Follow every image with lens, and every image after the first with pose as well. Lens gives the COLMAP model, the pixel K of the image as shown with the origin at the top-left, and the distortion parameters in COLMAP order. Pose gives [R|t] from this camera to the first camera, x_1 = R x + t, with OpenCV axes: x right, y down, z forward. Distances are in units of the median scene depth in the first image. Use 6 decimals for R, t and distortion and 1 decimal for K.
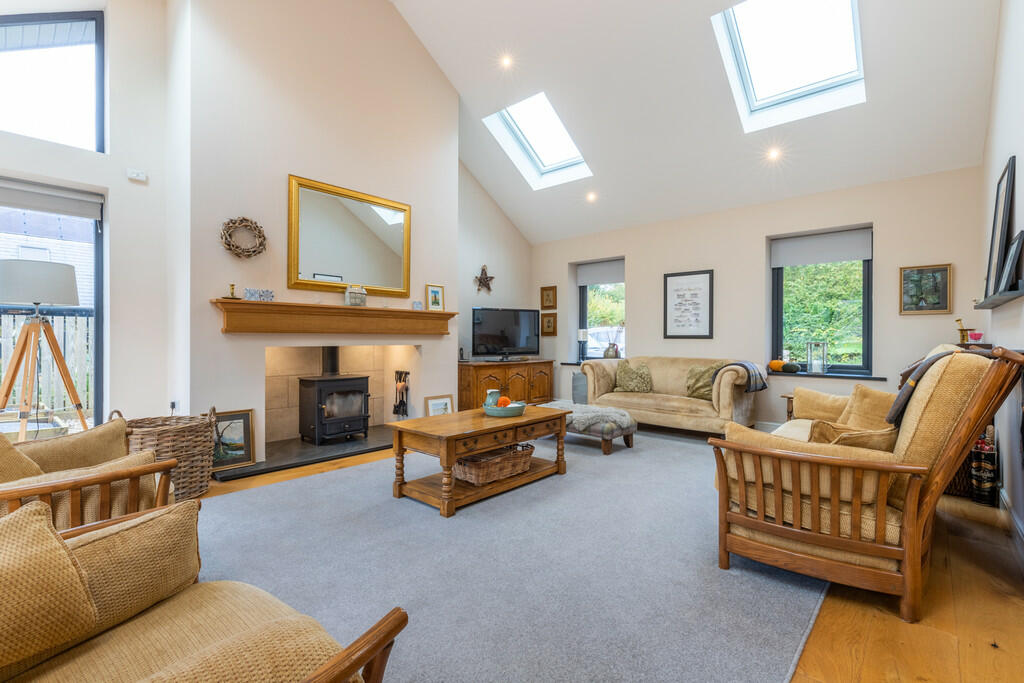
lens RADIAL K [[460.0, 0, 506.7], [0, 460.0, 340.5], [0, 0, 1]] dist [0.002501, 0.000360]
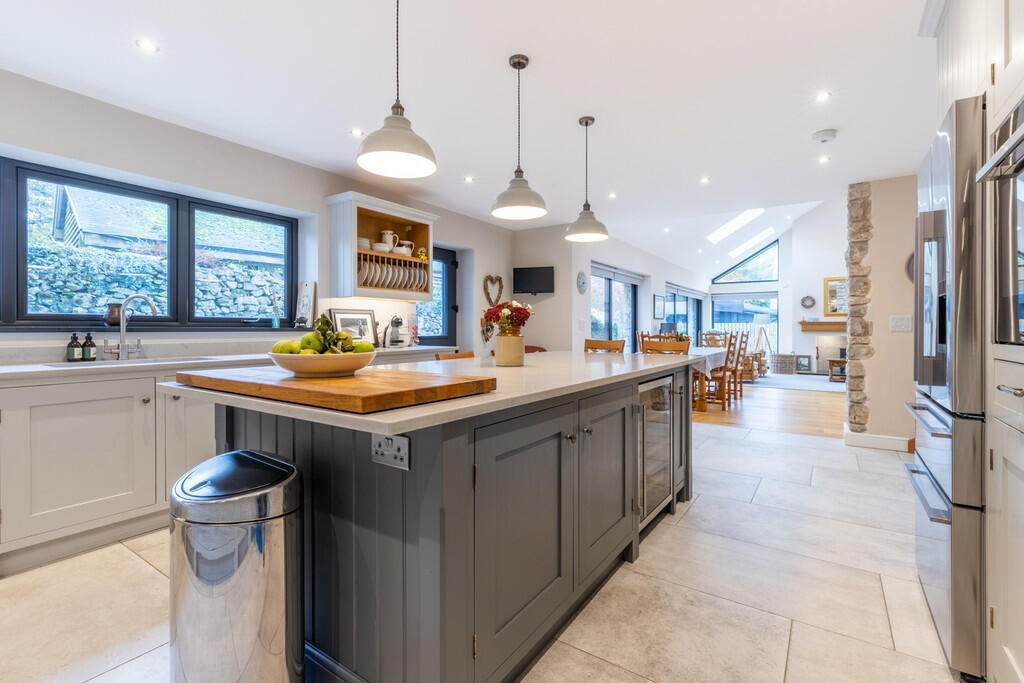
lens RADIAL K [[460.0, 0, 518.0], [0, 460.0, 326.6], [0, 0, 1]] dist [0.002501, 0.000360]
pose [[0.144398, -0.010372, -0.989465, 2.249772], [-0.007522, 0.999905, -0.011579, 0.002342], [0.989491, 0.009115, 0.144306, -1.432348]]
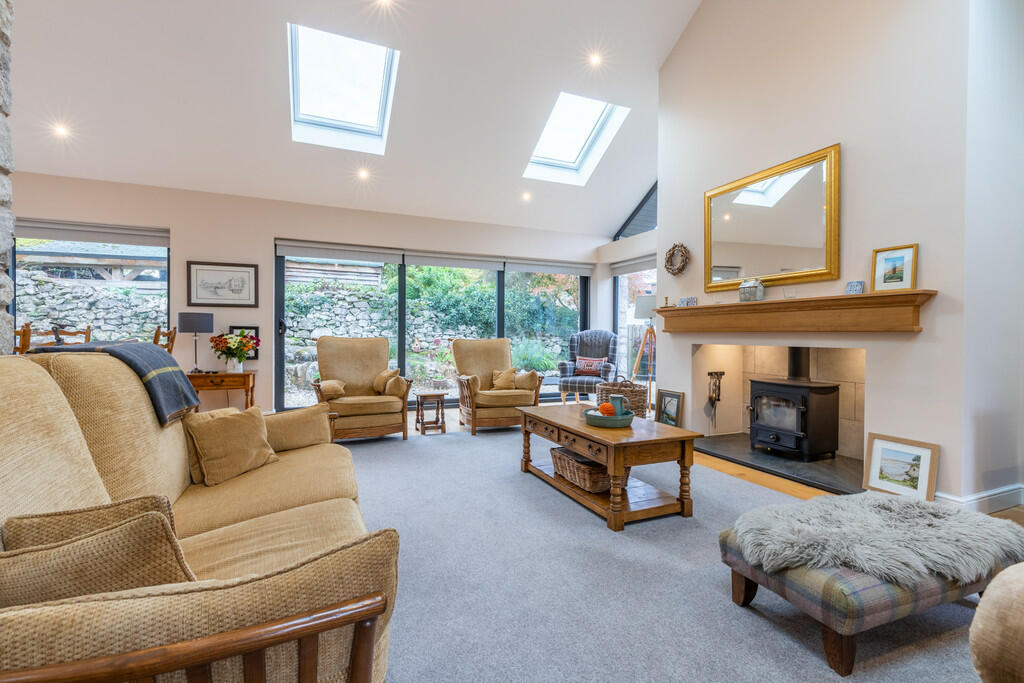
lens RADIAL K [[460.0, 0, 513.3], [0, 460.0, 343.1], [0, 0, 1]] dist [0.002501, 0.000360]
pose [[-0.418000, 0.013170, -0.908352, 0.772971], [-0.009057, 0.999785, 0.018664, -0.007032], [0.908402, 0.016029, -0.417790, 1.075717]]
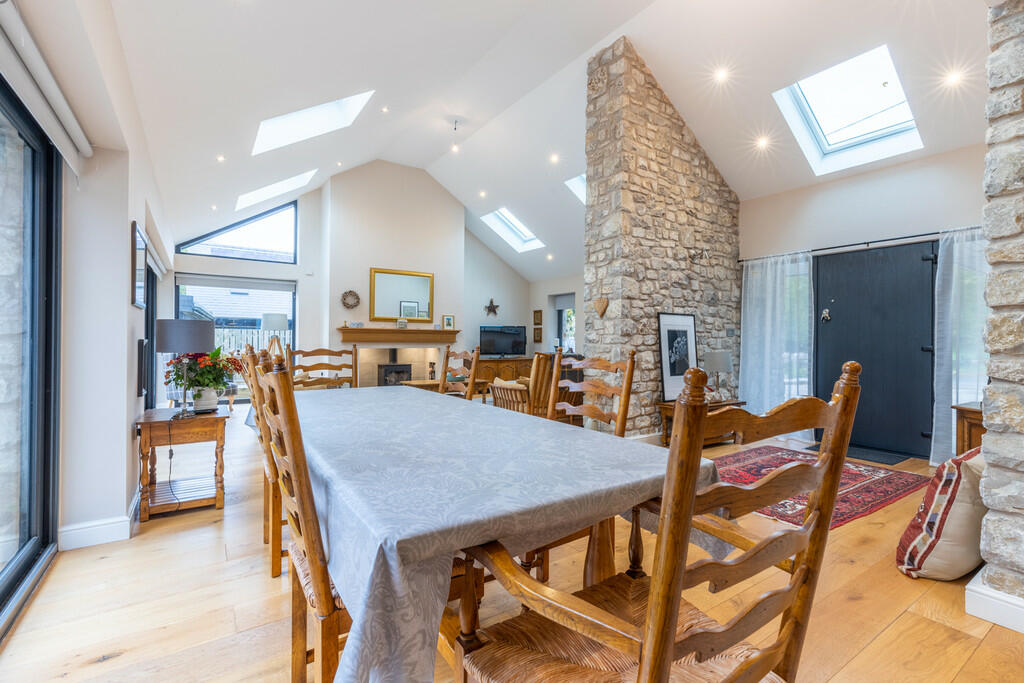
lens RADIAL K [[460.0, 0, 509.6], [0, 460.0, 341.1], [0, 0, 1]] dist [0.002501, 0.000360]
pose [[0.971654, 0.003450, -0.236384, 0.679310], [-0.004919, 0.999972, -0.005626, -0.012474], [0.236358, 0.006629, 0.971643, -0.945613]]
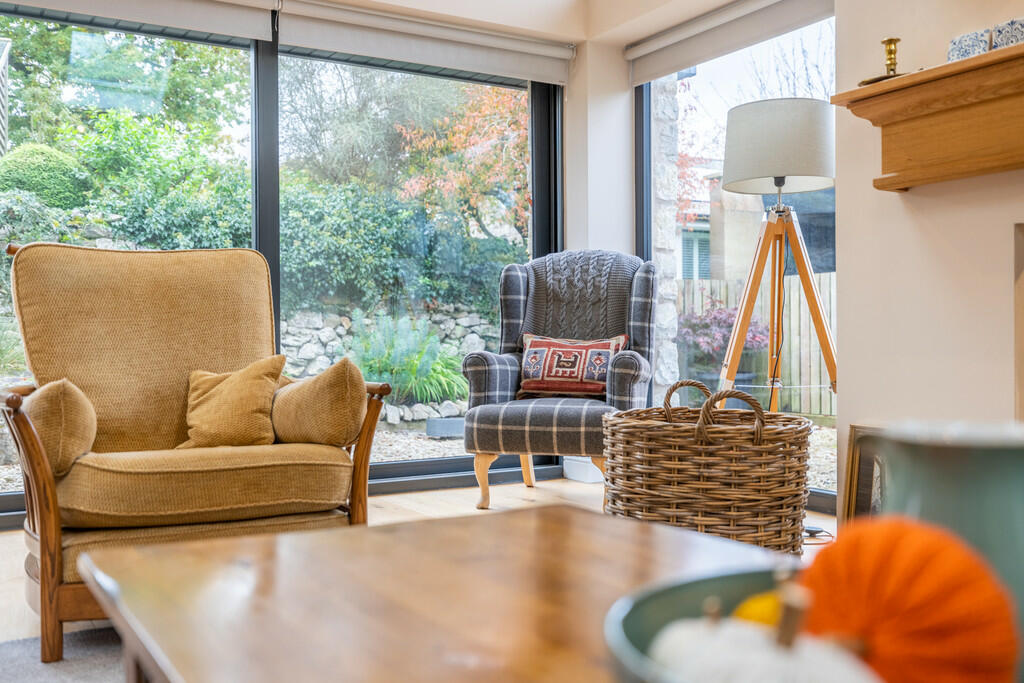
lens RADIAL K [[987.5, 0, 512.7], [0, 987.5, 336.1], [0, 0, 1]] dist [0.000724, 0.000000]
pose [[-0.301256, -0.001417, -0.953542, 0.141945], [0.004041, 0.999988, -0.002763, 0.082779], [0.953535, -0.004685, -0.301247, 0.885288]]
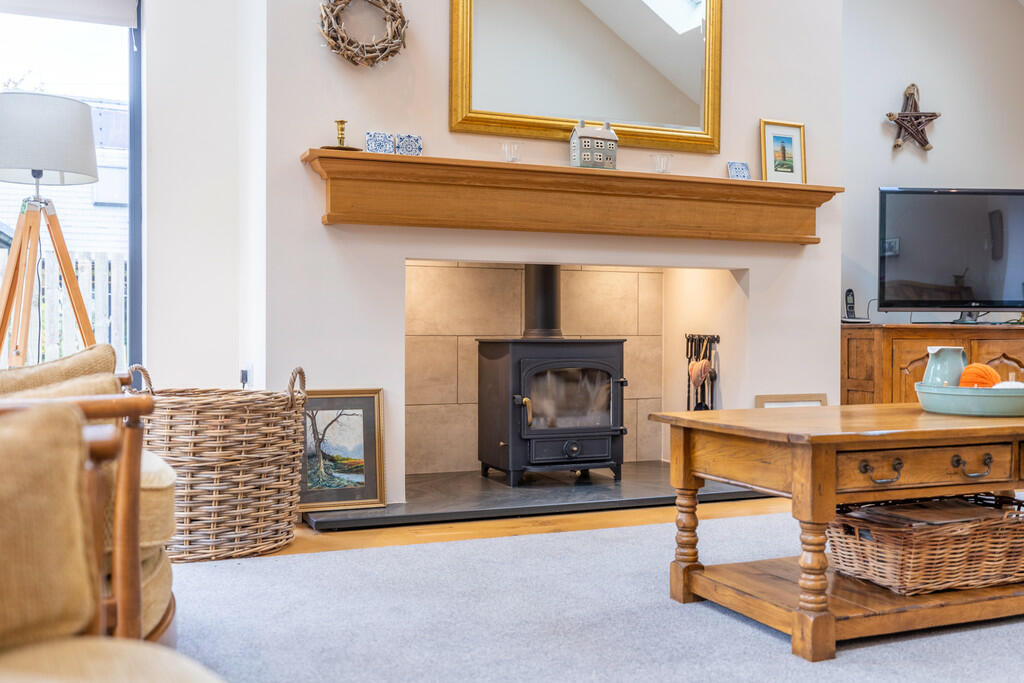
lens RADIAL K [[987.5, 0, 502.5], [0, 987.5, 342.5], [0, 0, 1]] dist [0.000724, 0.000000]
pose [[0.907666, 0.004445, -0.419669, -0.018229], [-0.001414, 0.999971, 0.007532, 0.091144], [0.419690, -0.006243, 0.907646, 0.137884]]
